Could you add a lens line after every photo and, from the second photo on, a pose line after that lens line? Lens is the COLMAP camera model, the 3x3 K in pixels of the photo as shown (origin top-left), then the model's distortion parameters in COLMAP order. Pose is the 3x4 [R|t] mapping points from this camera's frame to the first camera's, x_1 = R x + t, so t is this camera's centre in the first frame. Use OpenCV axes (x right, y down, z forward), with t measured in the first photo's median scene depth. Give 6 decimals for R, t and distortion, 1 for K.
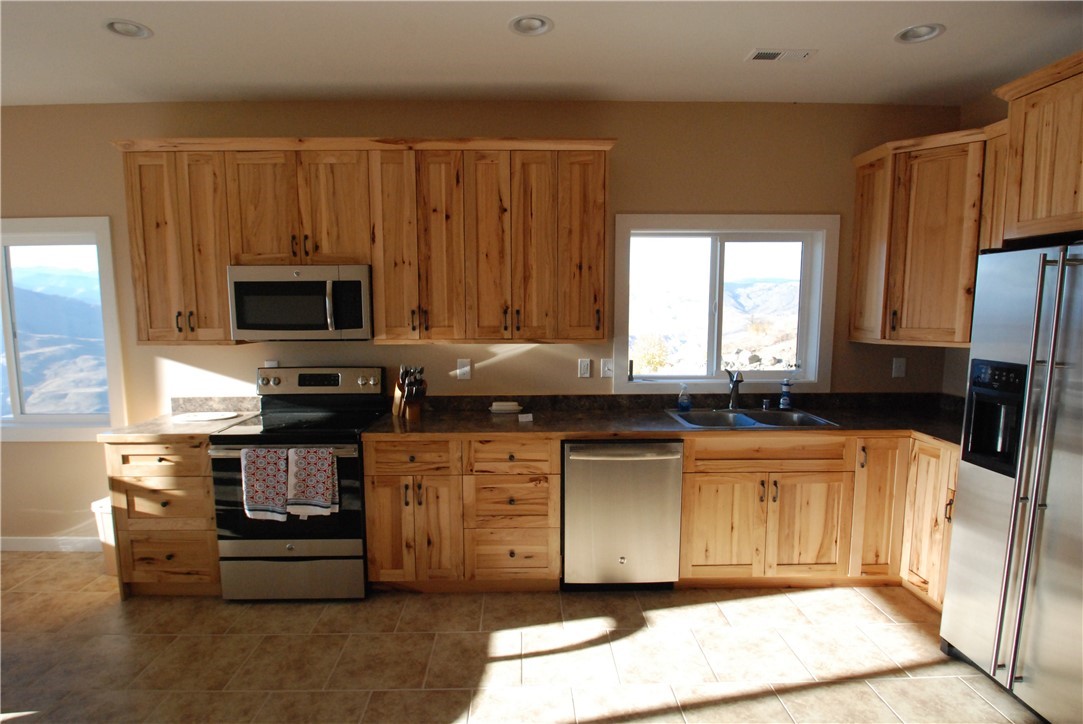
lens RADIAL K [[568.2, 0, 531.6], [0, 568.2, 375.5], [0, 0, 1]] dist [-0.004544, -0.016047]
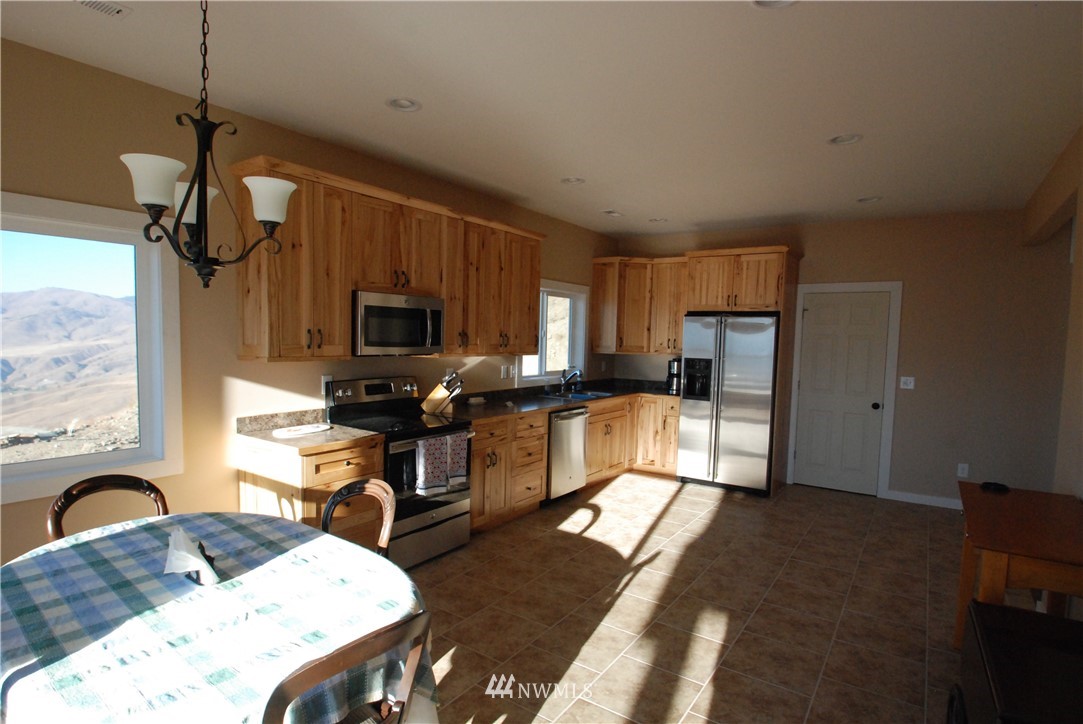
lens RADIAL K [[568.2, 0, 531.6], [0, 568.2, 375.5], [0, 0, 1]] dist [-0.004544, -0.016047]
pose [[0.592592, -0.040137, 0.804503, -1.264161], [0.068474, 0.997653, -0.000664, 0.002796], [-0.802587, 0.055481, 0.593949, 0.040343]]
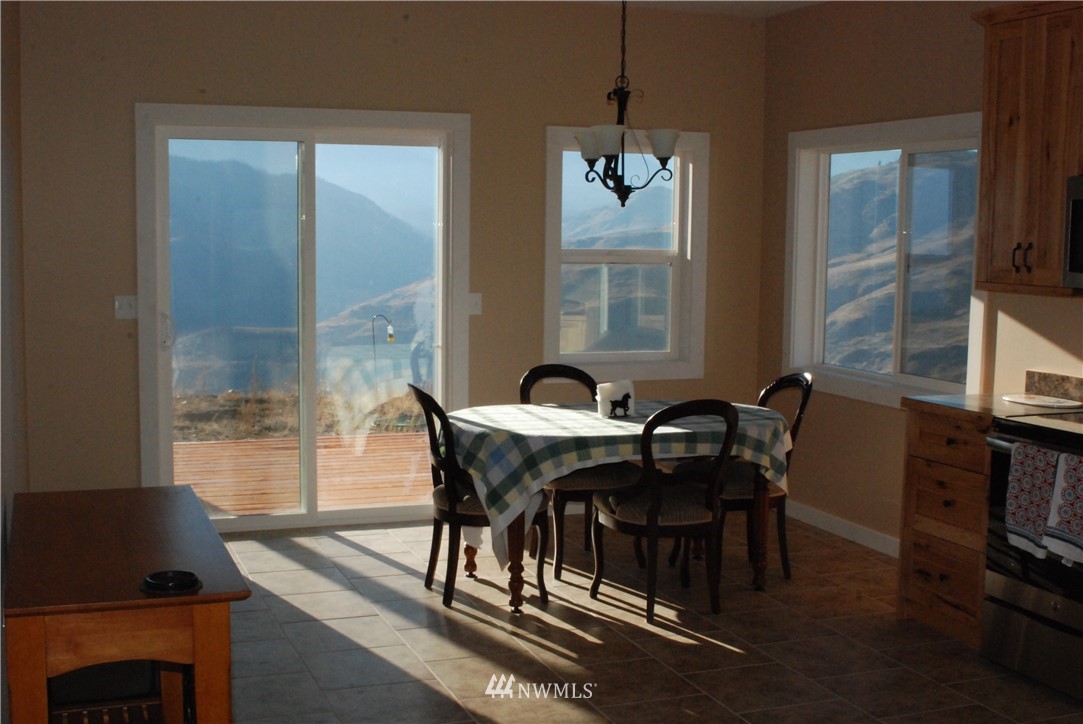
lens RADIAL K [[1329.0, 0, 540.9], [0, 1329.0, 383.3], [0, 0, 1]] dist [-0.102190, -0.015386]
pose [[0.334330, 0.115198, -0.935389, 0.723318], [-0.126782, 0.988978, 0.076483, 0.009420], [0.933890, 0.093020, 0.345250, -0.091620]]
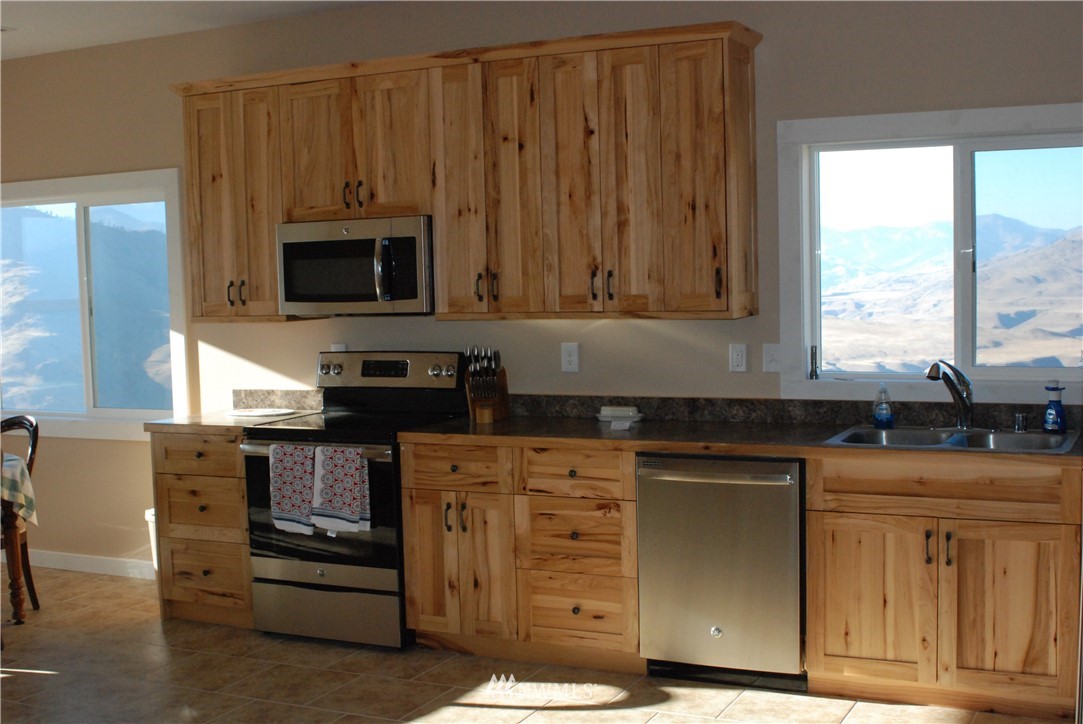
lens RADIAL K [[1329.0, 0, 540.9], [0, 1329.0, 383.3], [0, 0, 1]] dist [-0.102190, -0.015386]
pose [[0.888768, 0.018673, -0.457977, 0.675774], [-0.031053, 0.999327, -0.019517, 0.060612], [0.457304, 0.031568, 0.888750, -0.509263]]
